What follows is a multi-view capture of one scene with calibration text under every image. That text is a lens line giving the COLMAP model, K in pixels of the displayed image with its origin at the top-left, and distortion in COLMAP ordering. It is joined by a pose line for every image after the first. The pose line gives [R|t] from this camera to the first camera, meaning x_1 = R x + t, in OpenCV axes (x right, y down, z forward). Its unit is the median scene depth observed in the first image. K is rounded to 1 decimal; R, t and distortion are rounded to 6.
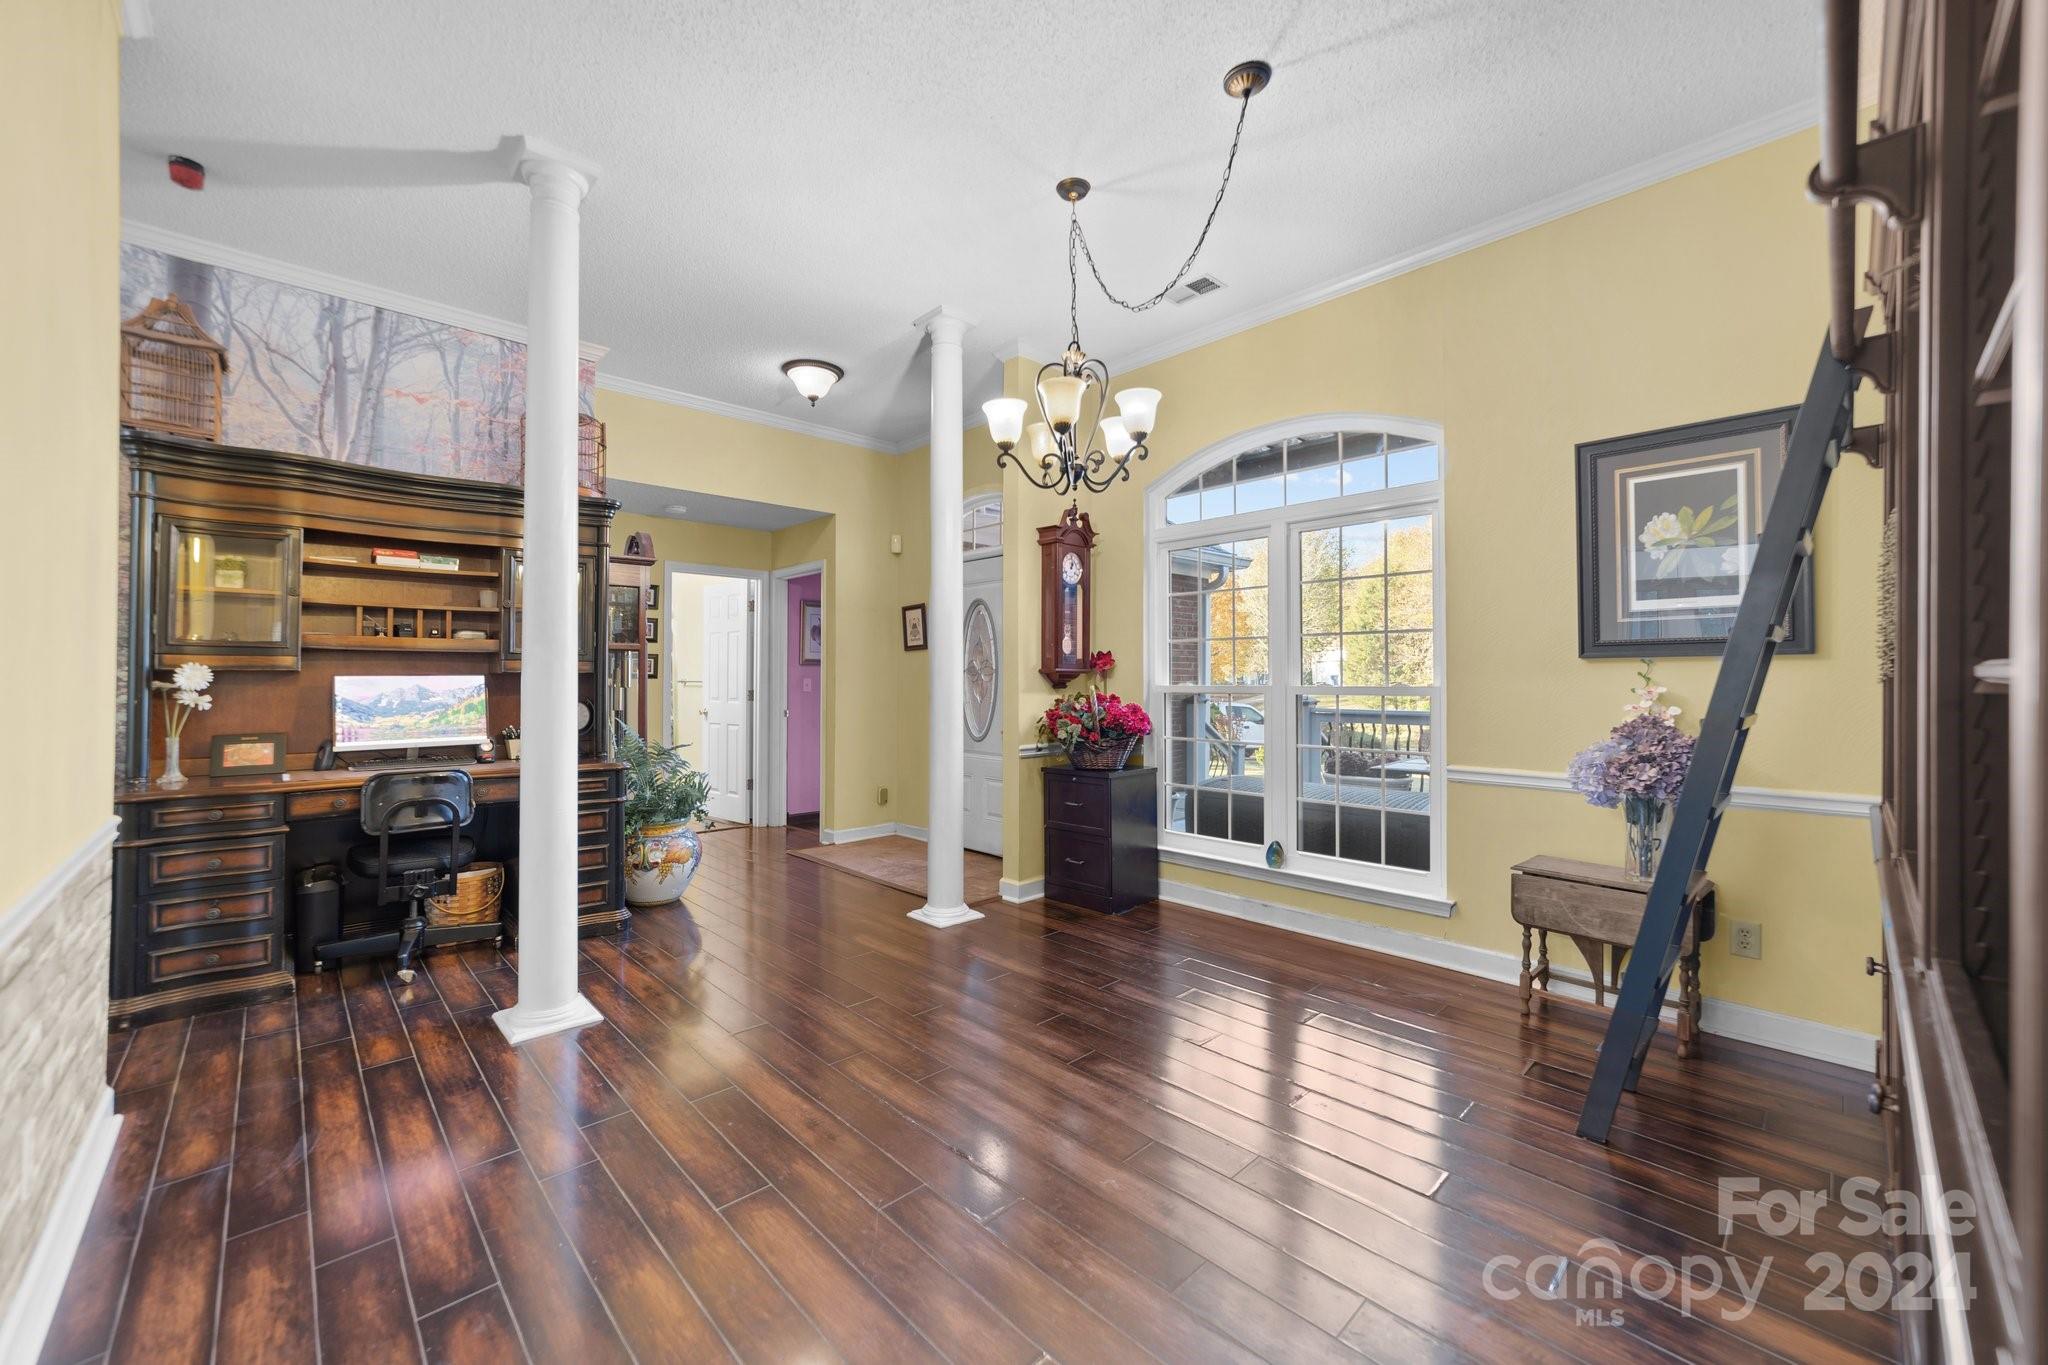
lens RADIAL K [[787.3, 0, 1021.0], [0, 787.3, 687.0], [0, 0, 1]] dist [-0.020668, 0.009133]
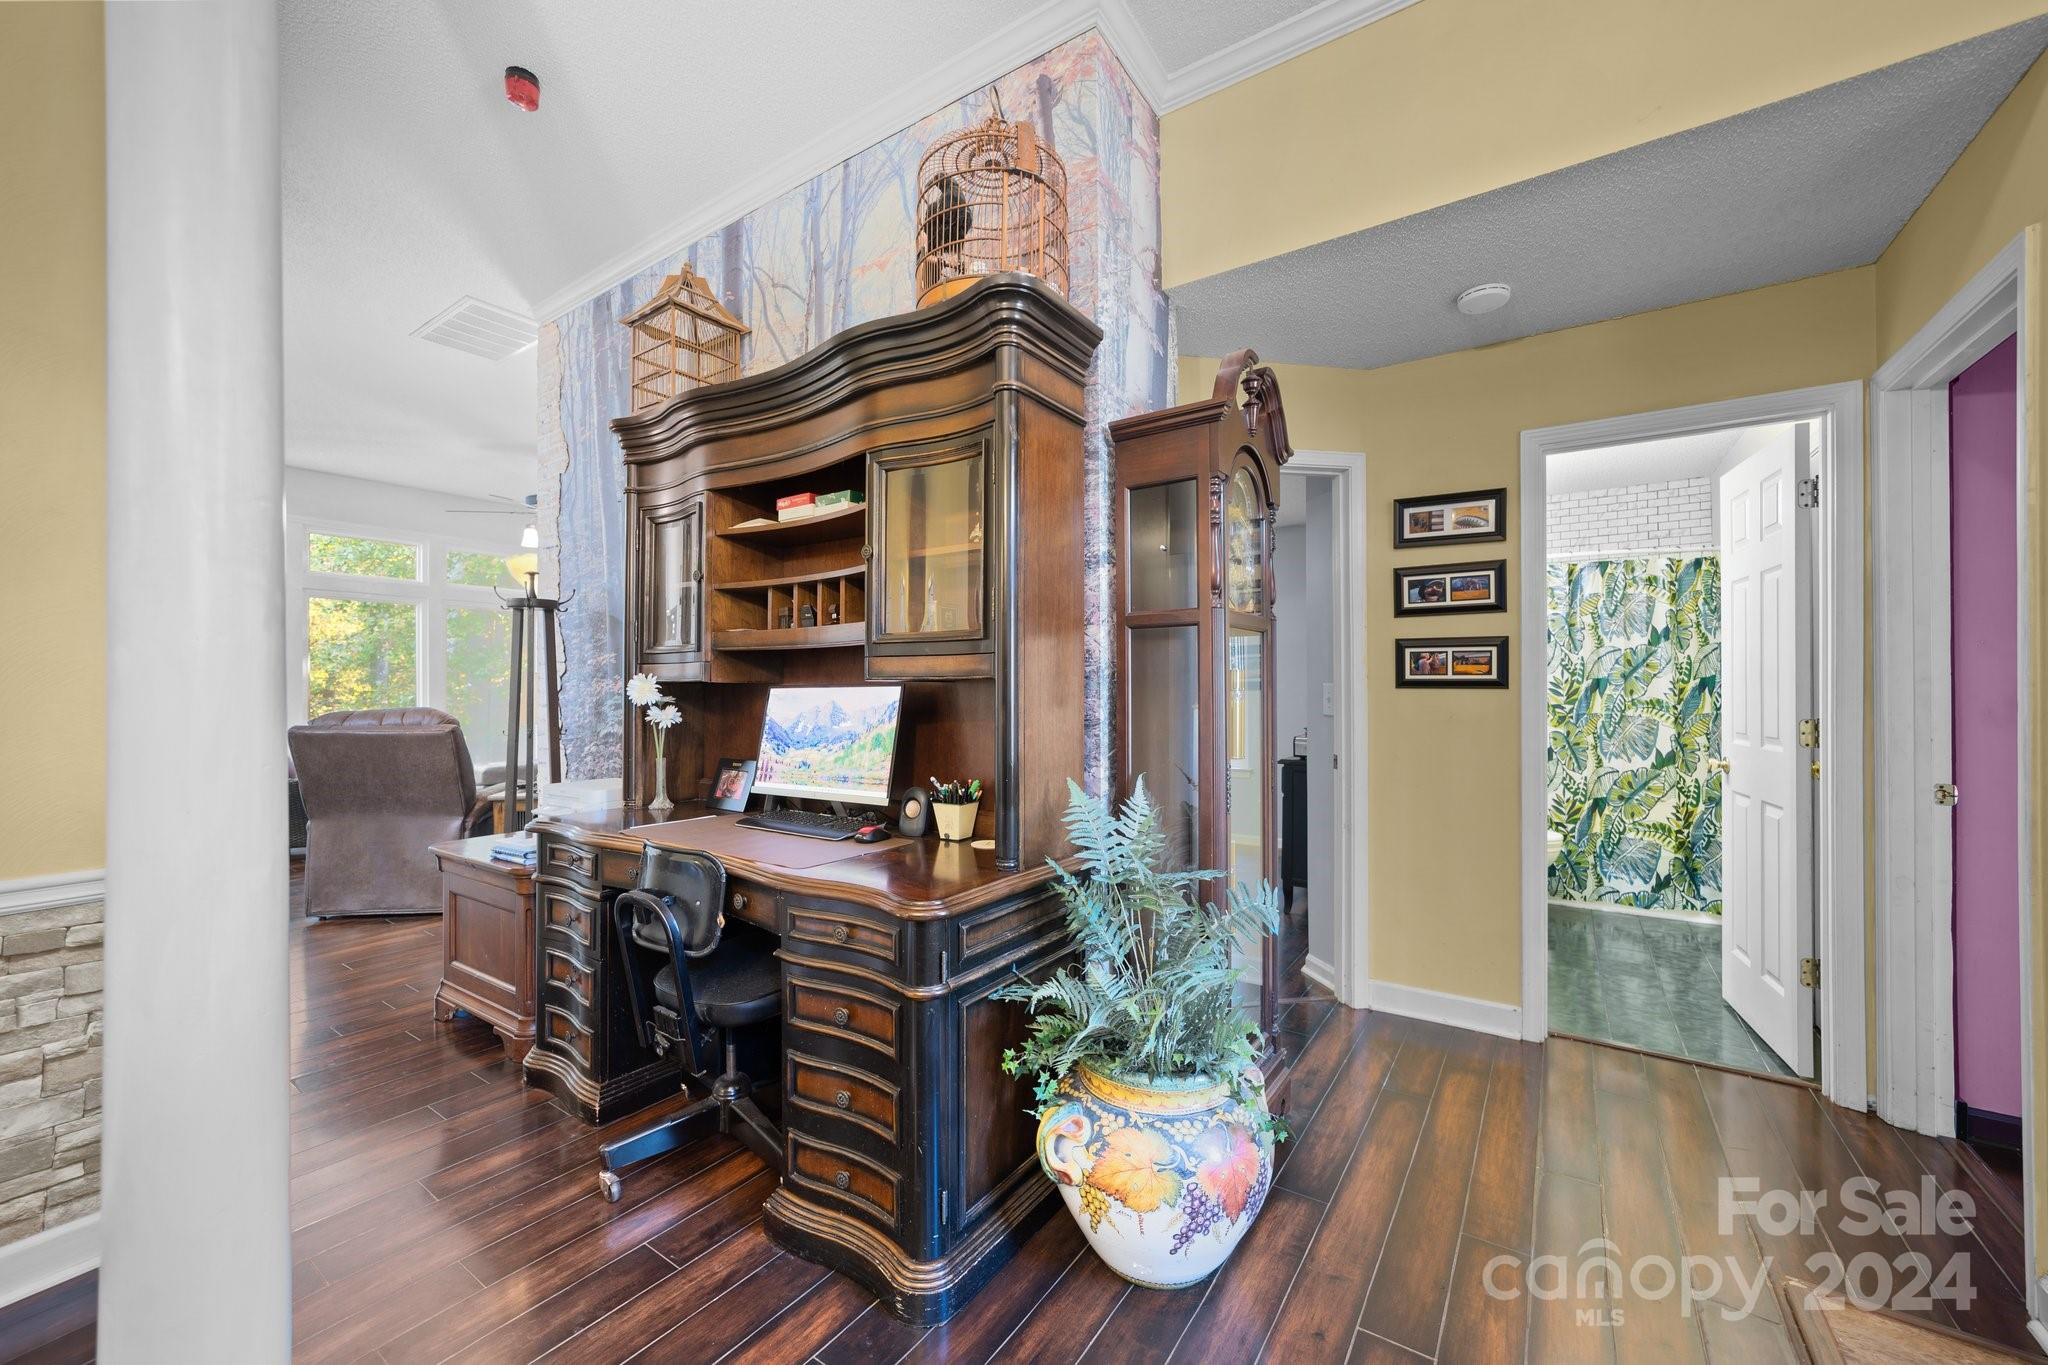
lens RADIAL K [[797.0, 0, 1024.0], [0, 797.0, 682.5], [0, 0, 1]] dist [-0.007583, 0.009562]
pose [[0.208438, -0.013180, -0.977947, -0.101207], [-0.007121, 0.999862, -0.014993, -0.009536], [0.978010, 0.010089, 0.208316, 1.017441]]
